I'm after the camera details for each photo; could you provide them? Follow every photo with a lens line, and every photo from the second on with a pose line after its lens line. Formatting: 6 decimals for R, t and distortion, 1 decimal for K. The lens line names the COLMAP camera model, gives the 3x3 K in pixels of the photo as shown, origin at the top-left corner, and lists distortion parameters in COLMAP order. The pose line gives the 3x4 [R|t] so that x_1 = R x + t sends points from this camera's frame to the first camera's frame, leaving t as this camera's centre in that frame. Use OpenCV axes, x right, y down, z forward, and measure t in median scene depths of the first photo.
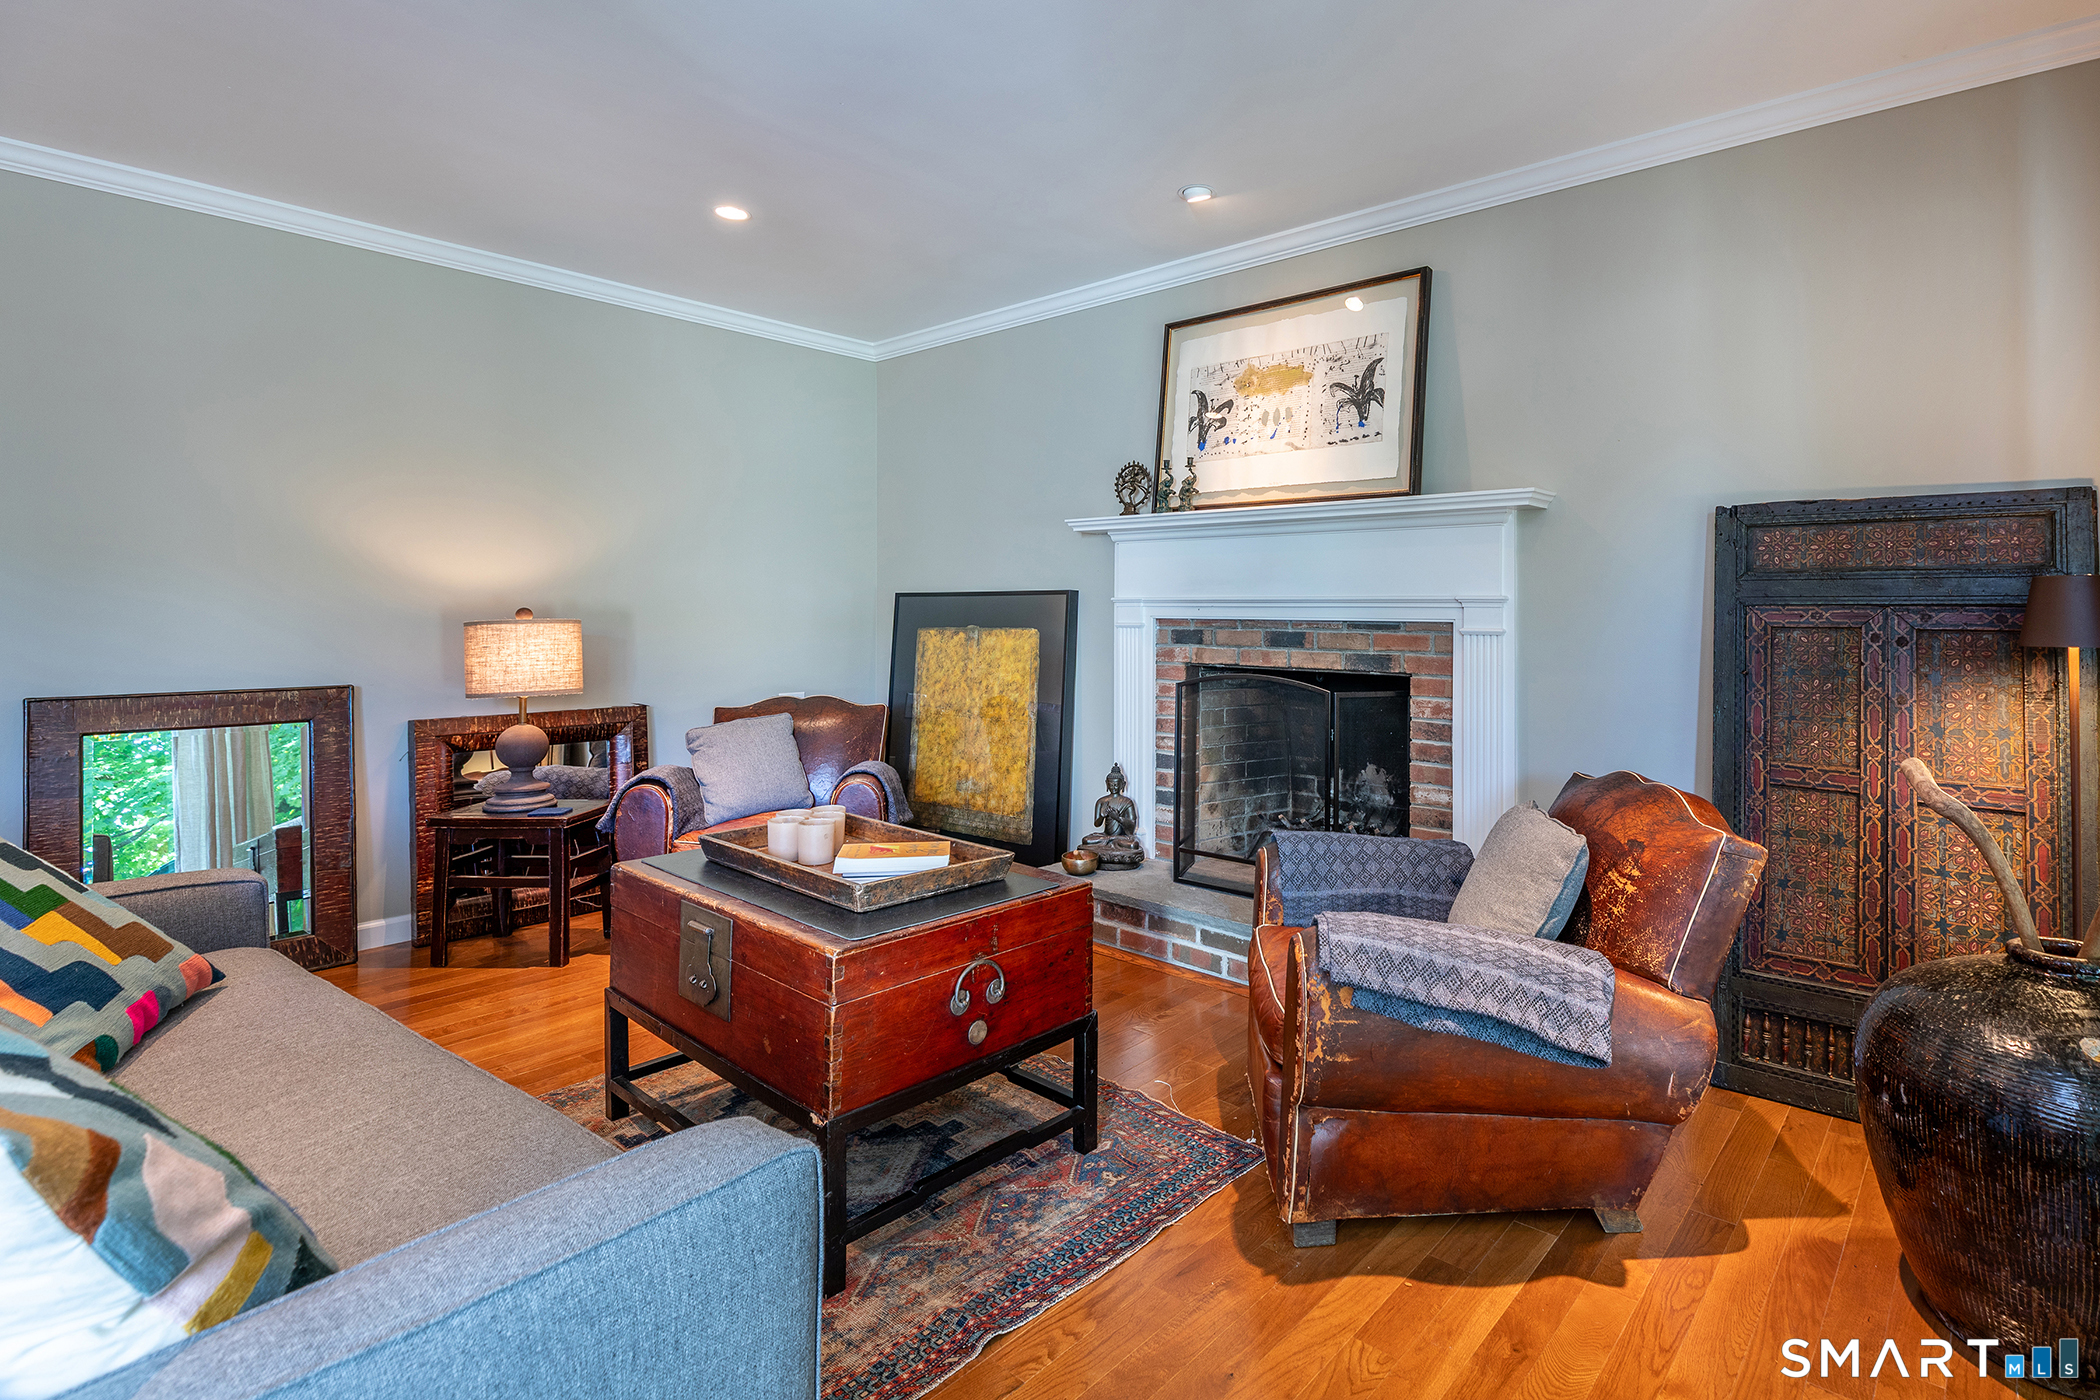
lens RADIAL K [[974.3, 0, 1054.6], [0, 974.3, 617.2], [0, 0, 1]] dist [0.001213, -0.000447]
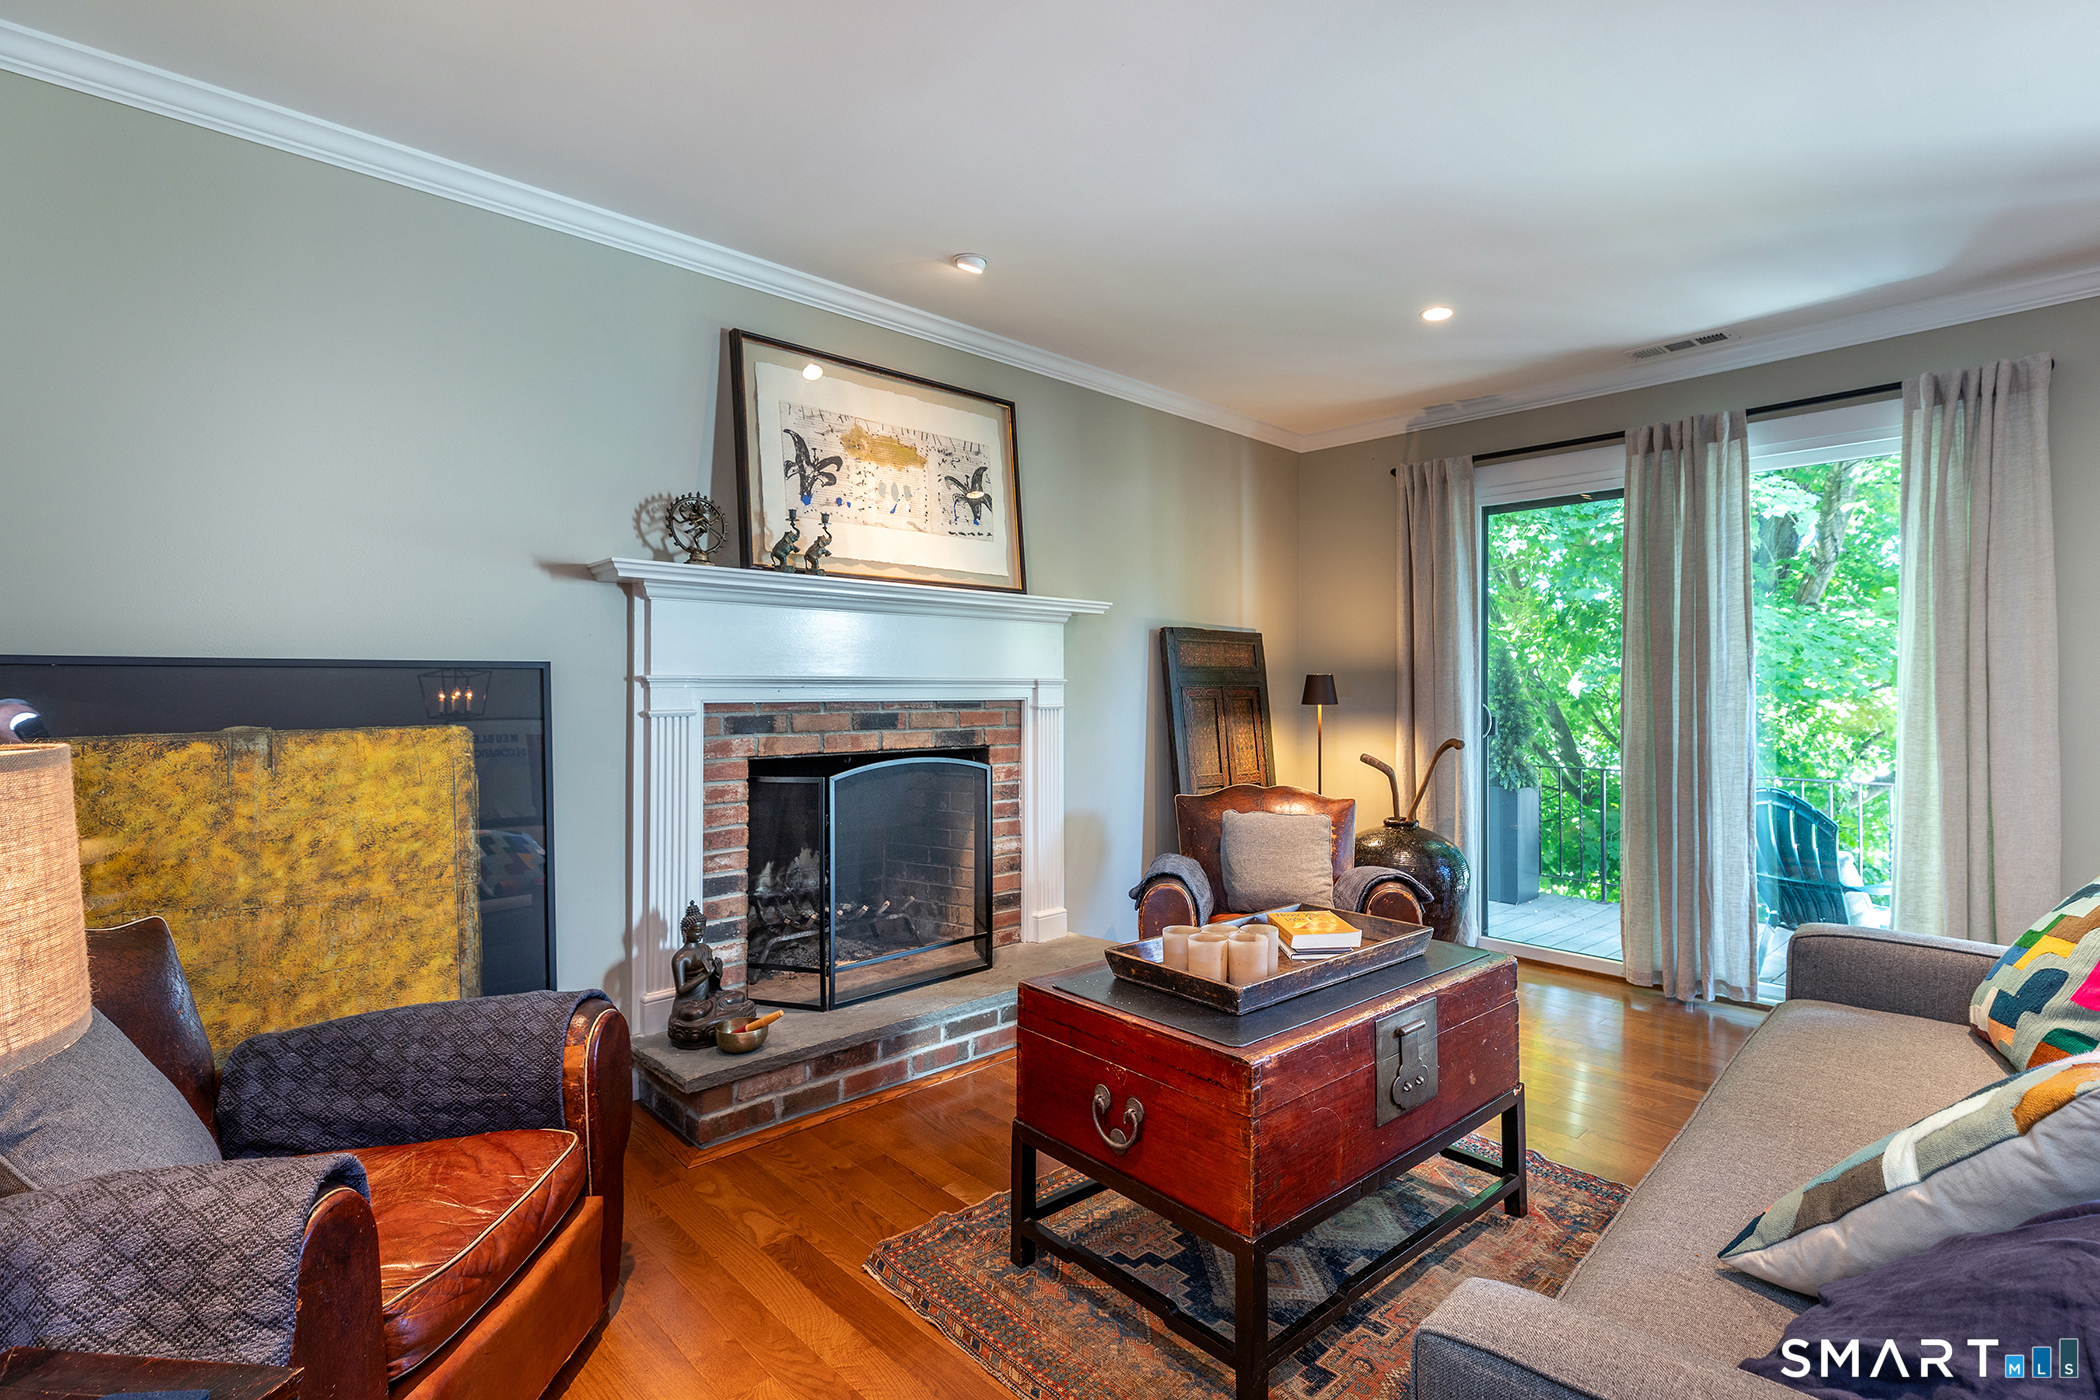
lens RADIAL K [[1049.9, 0, 1050.0], [0, 1049.9, 700.0], [0, 0, 1]] dist [0.002028, -0.000061]
pose [[0.072542, -0.012802, 0.997283, -0.739715], [0.011938, 0.999857, 0.011967, -0.008243], [-0.997294, 0.011037, 0.072684, 0.708651]]
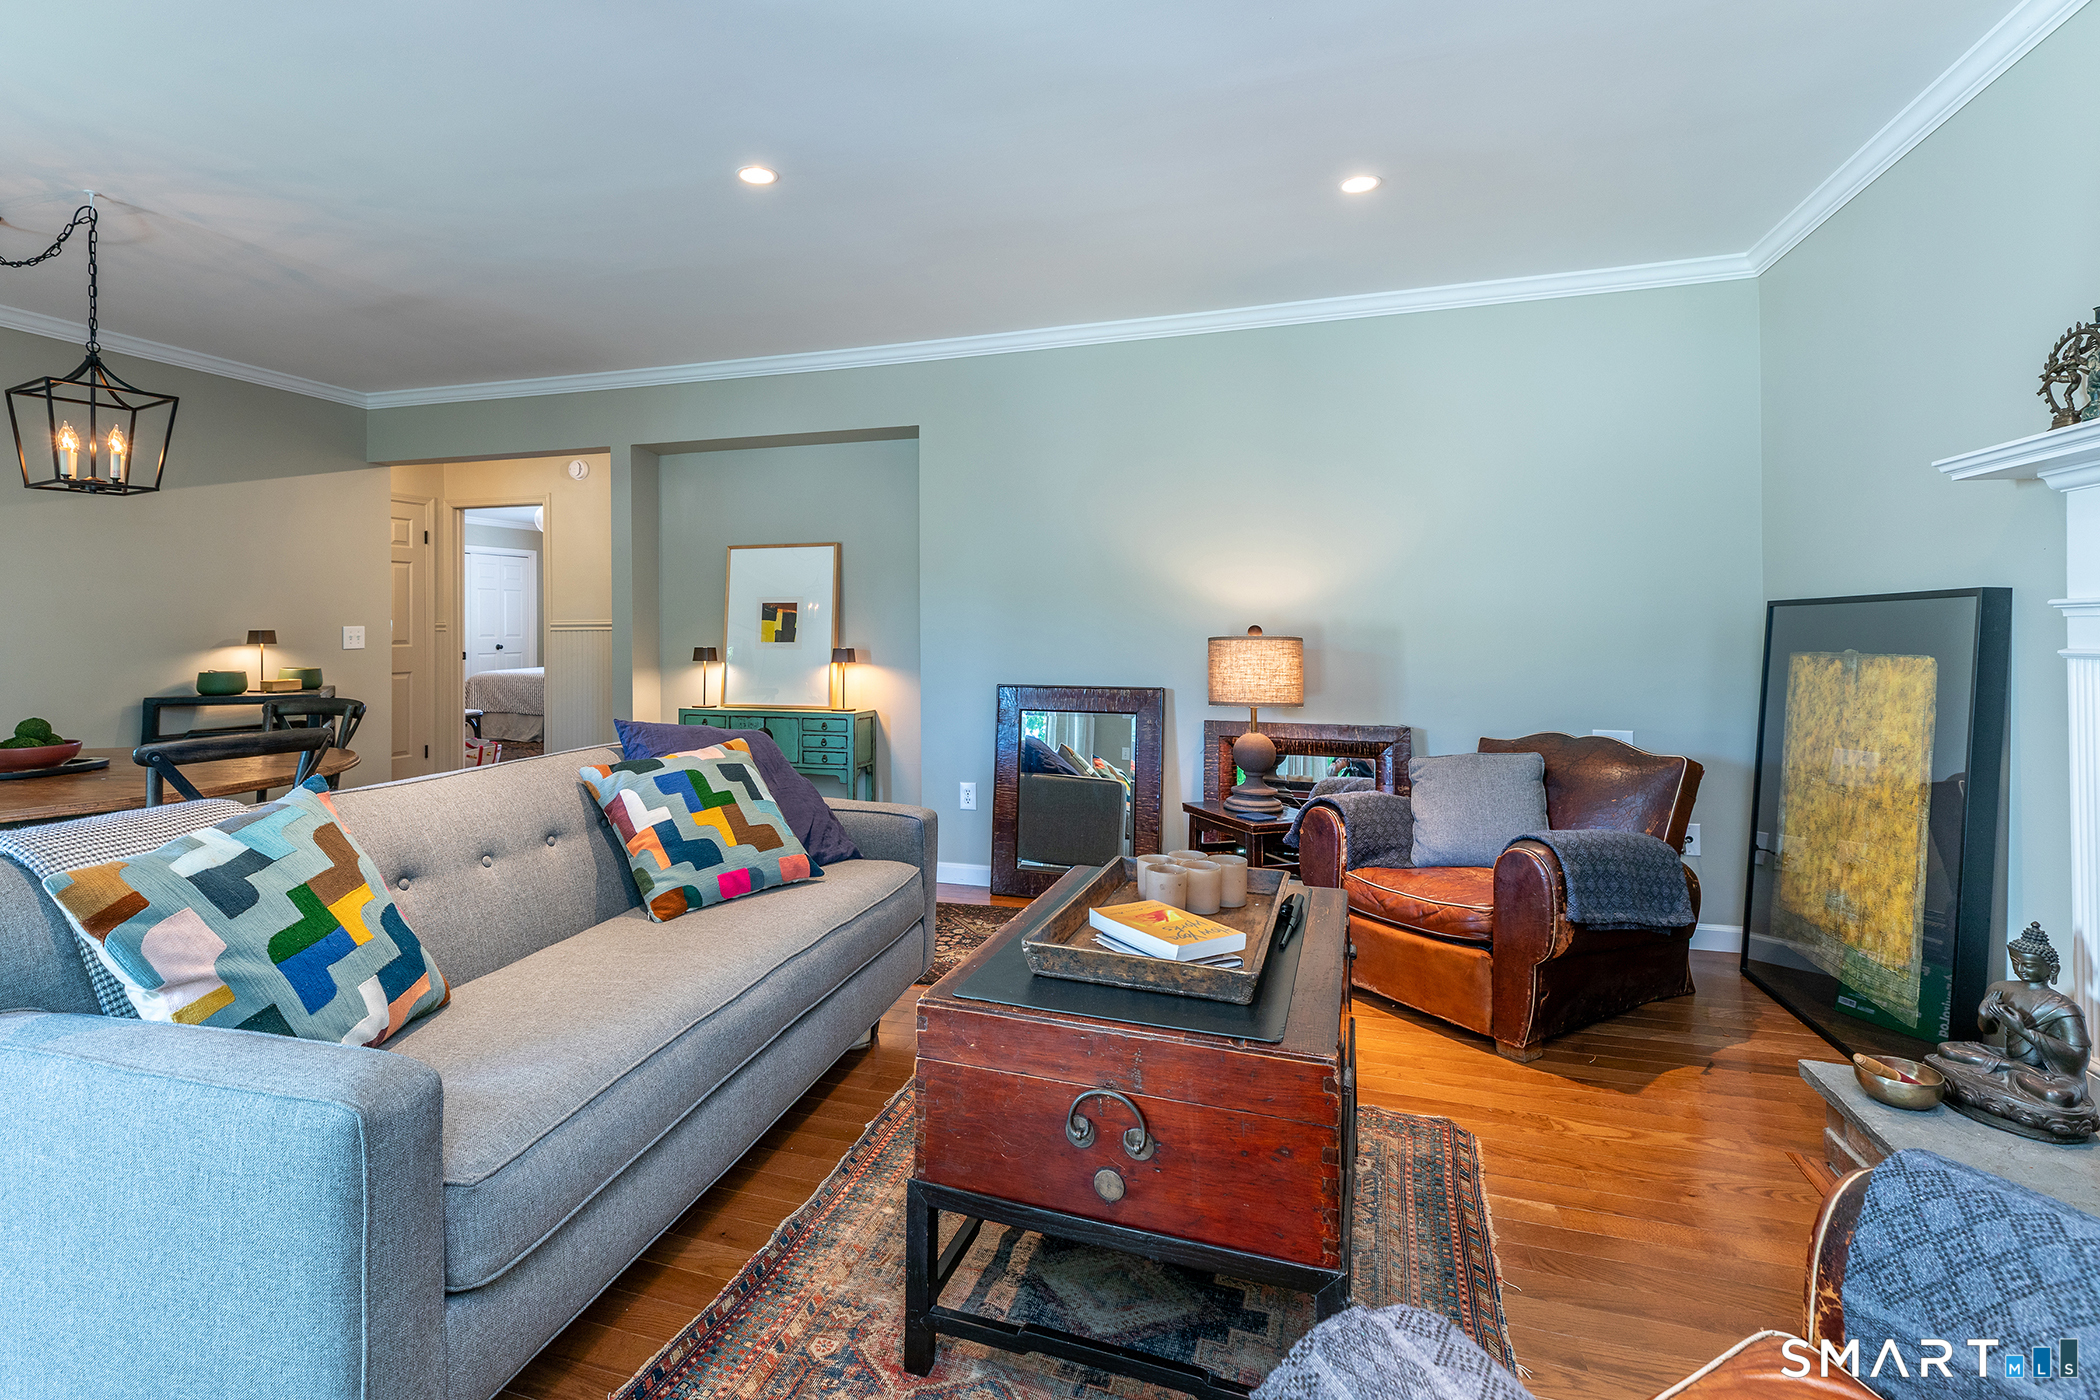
lens RADIAL K [[938.6, 0, 1045.1], [0, 938.6, 629.7], [0, 0, 1]] dist [0.011230, 0.000103]
pose [[0.449581, -0.001011, -0.893239, 0.290332], [-0.003364, 0.999990, -0.002824, -0.001252], [0.893233, 0.004274, 0.449574, 0.328517]]
